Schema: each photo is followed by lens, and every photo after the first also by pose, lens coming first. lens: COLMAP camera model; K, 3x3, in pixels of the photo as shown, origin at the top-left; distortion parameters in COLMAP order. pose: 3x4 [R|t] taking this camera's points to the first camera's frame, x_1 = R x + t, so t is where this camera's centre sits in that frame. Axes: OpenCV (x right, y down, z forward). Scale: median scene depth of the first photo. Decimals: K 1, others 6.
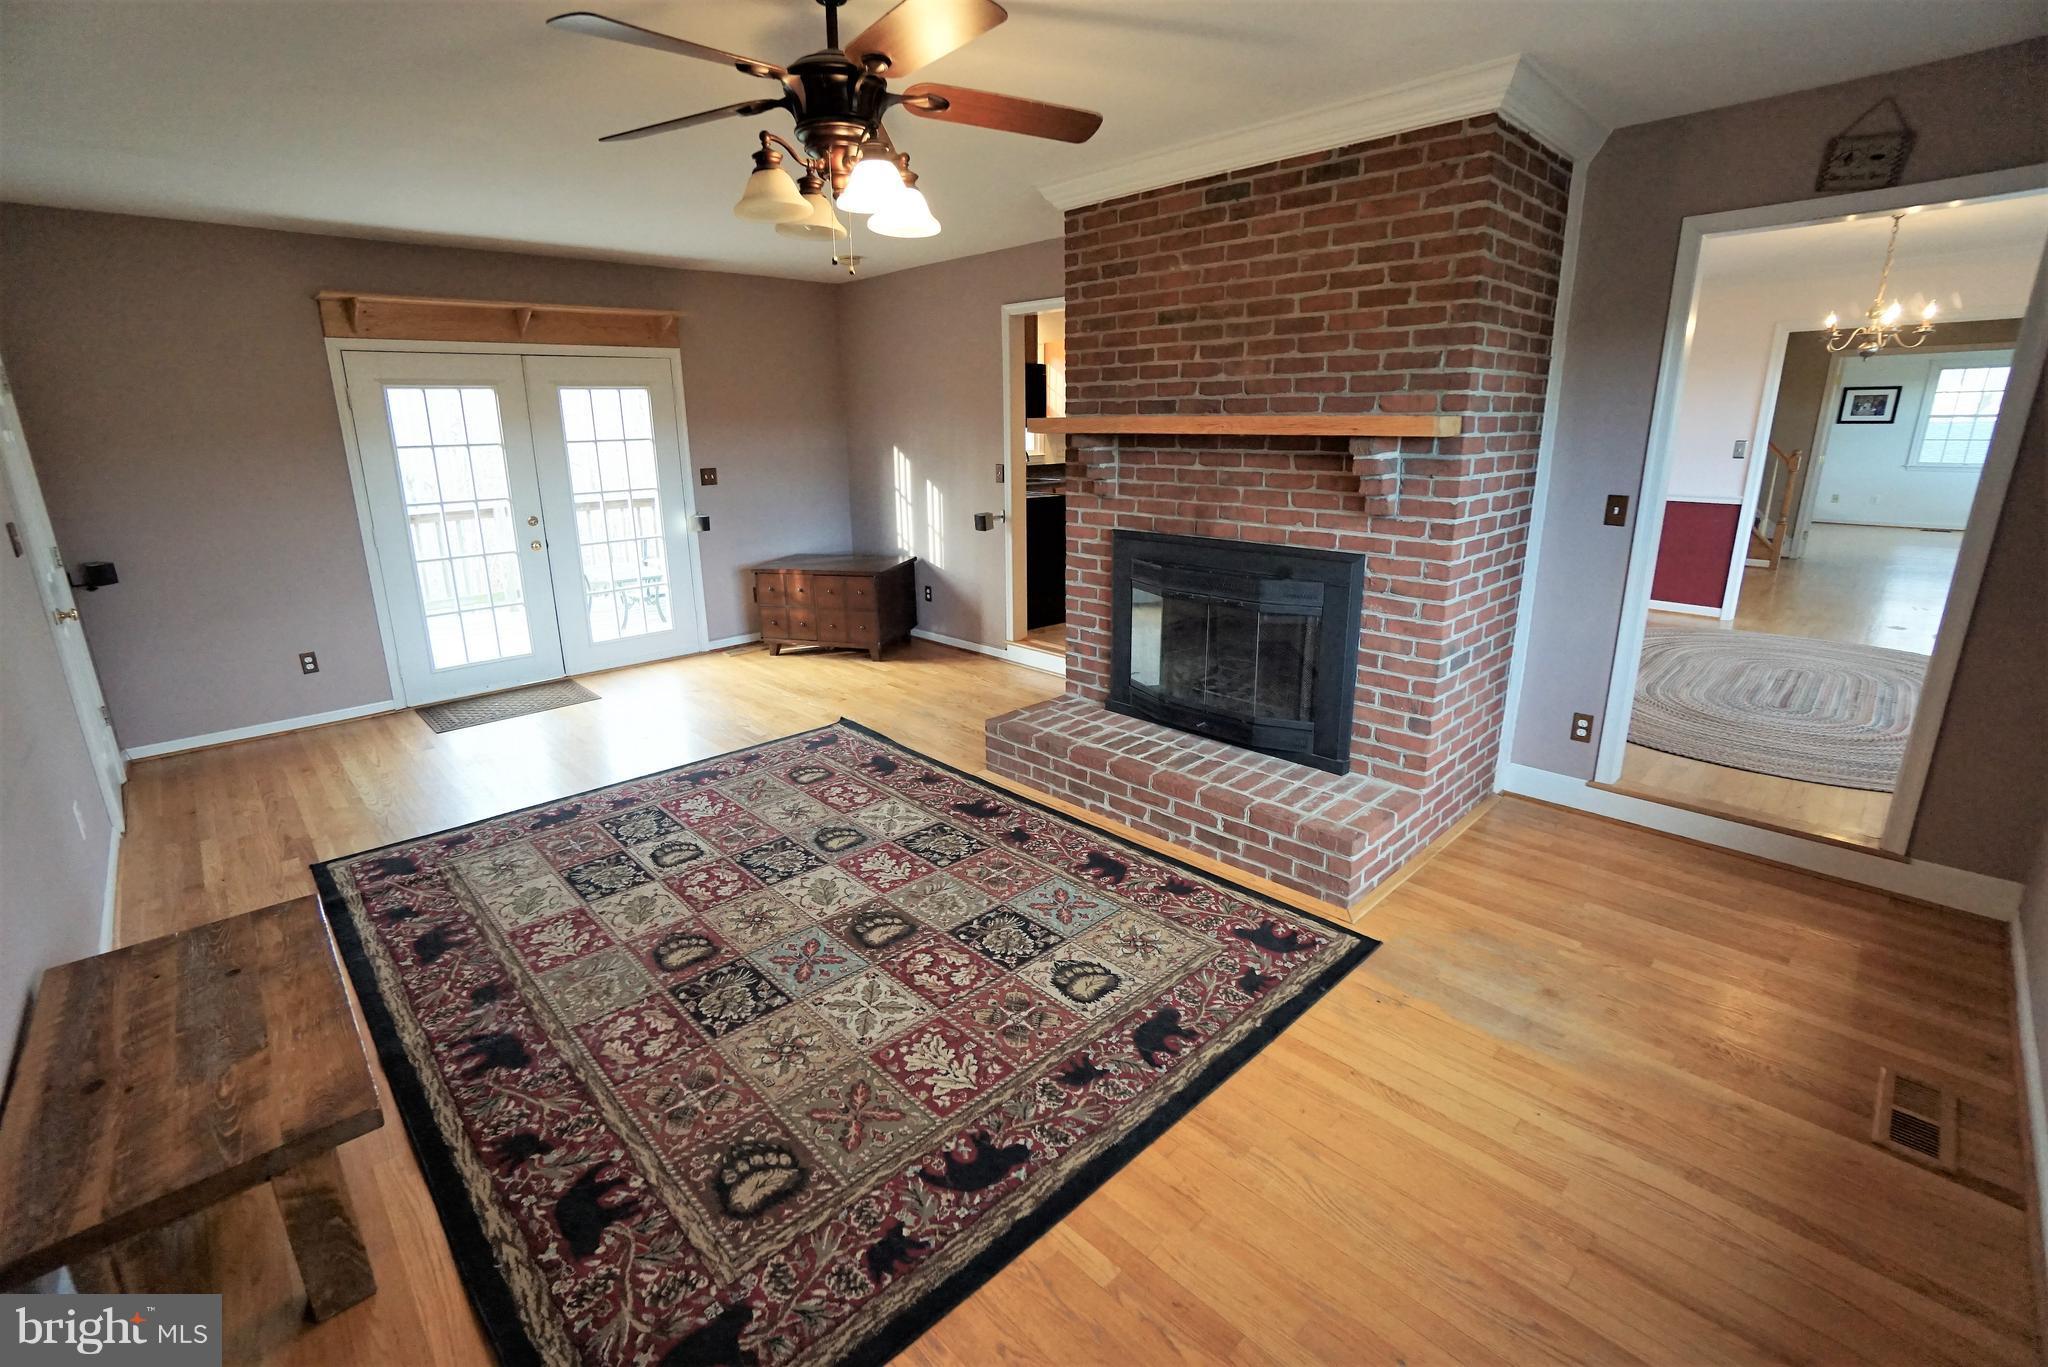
lens RADIAL K [[905.6, 0, 1015.7], [0, 905.6, 679.0], [0, 0, 1]] dist [-0.066292, 0.024053]
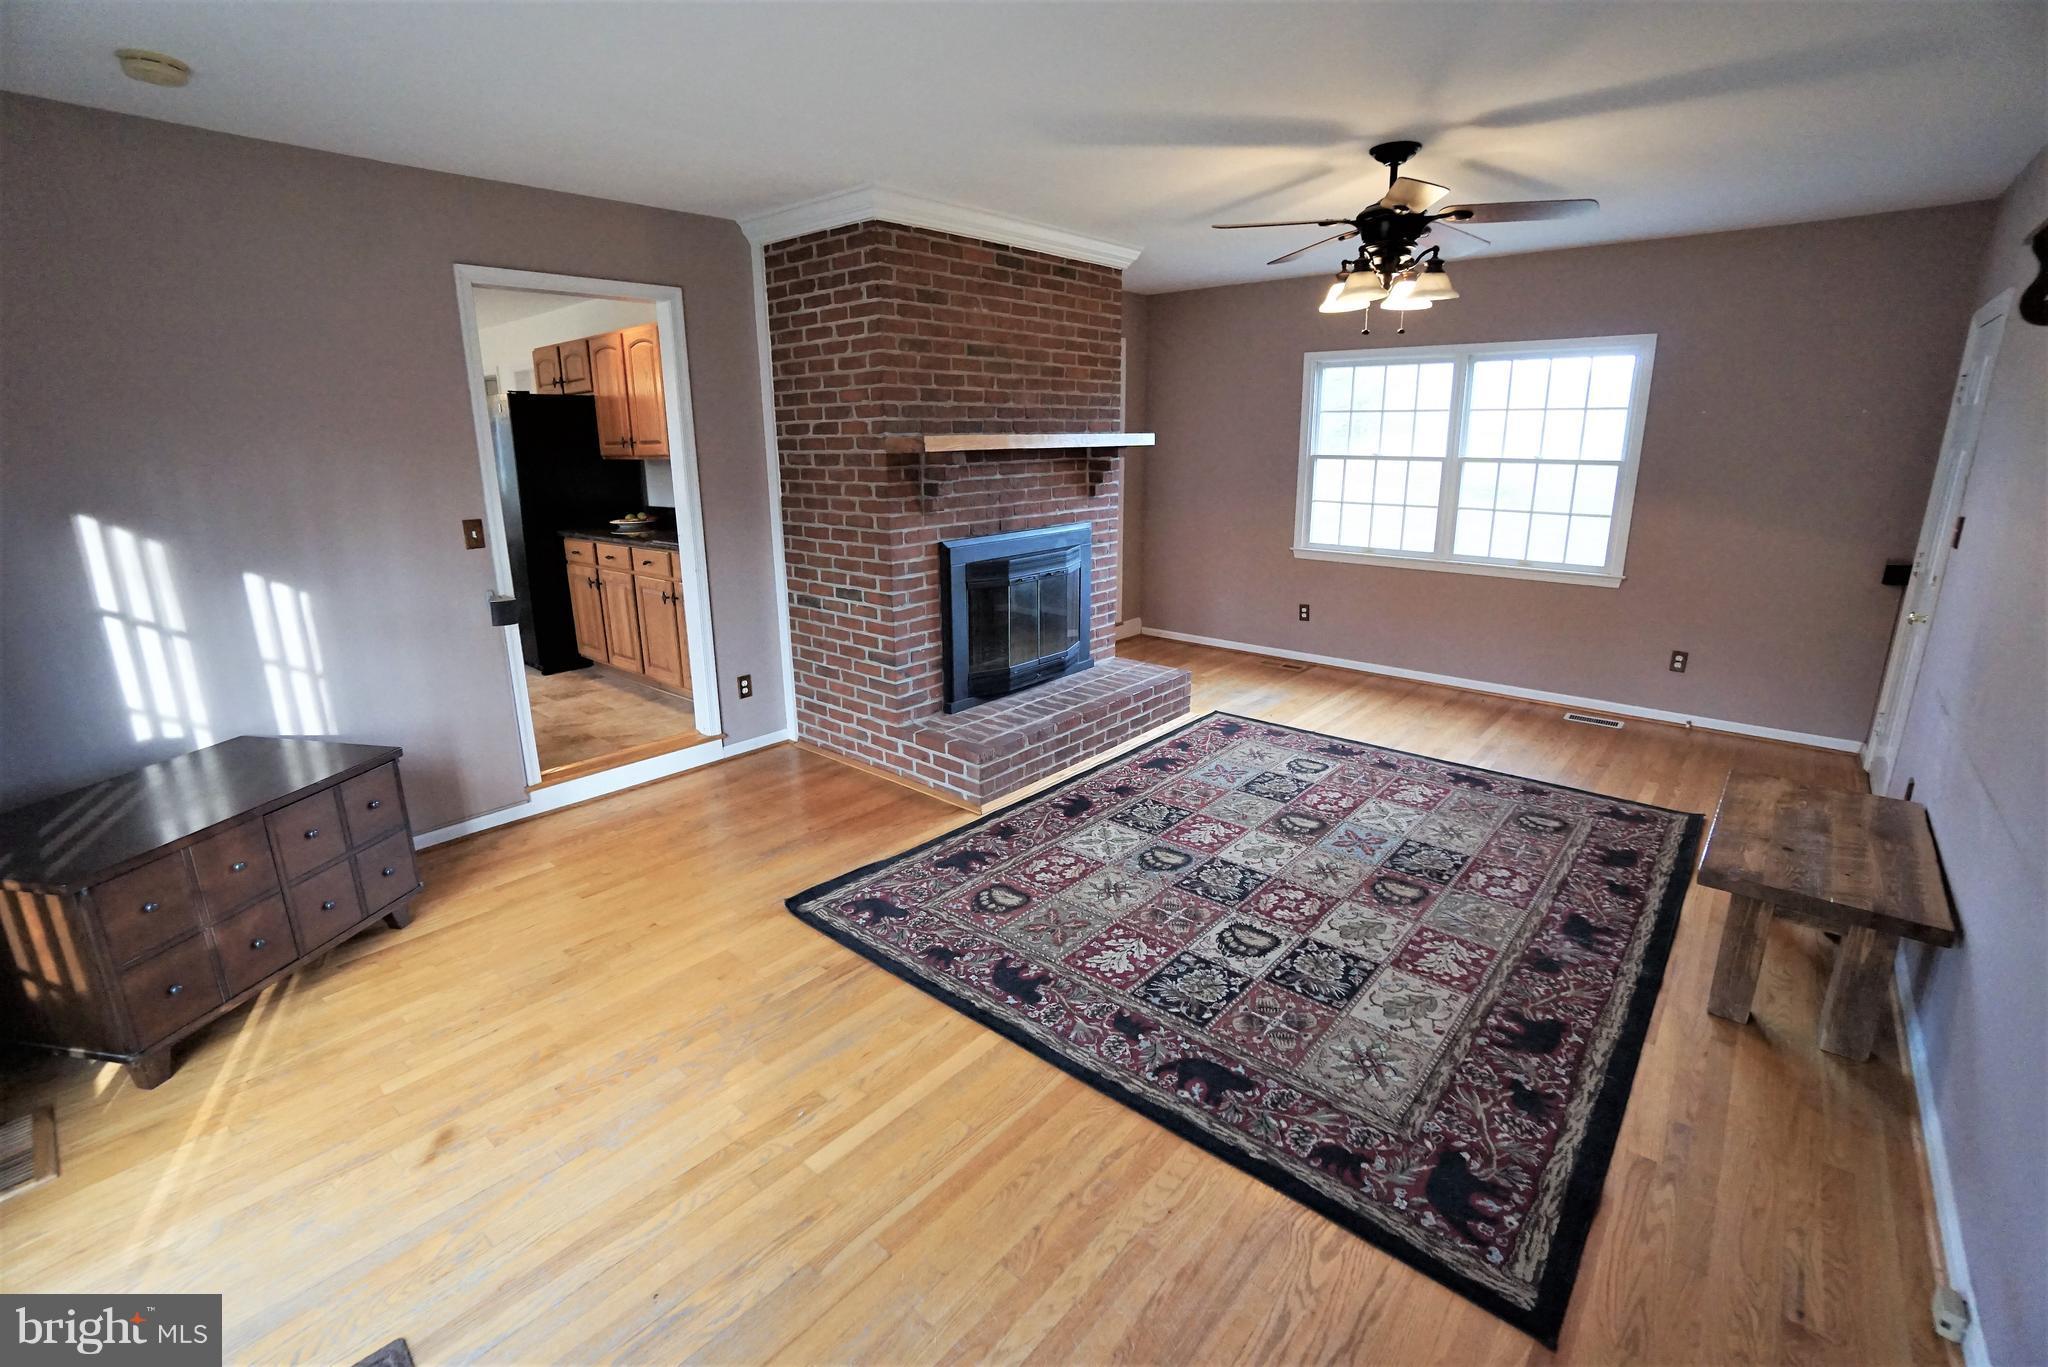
lens RADIAL K [[905.6, 0, 1015.7], [0, 905.6, 679.0], [0, 0, 1]] dist [-0.066292, 0.024053]
pose [[-0.093401, -0.247223, 0.964447, -1.150153], [0.287077, 0.920853, 0.263850, -0.327845], [-0.953343, 0.301514, -0.015036, 1.184040]]
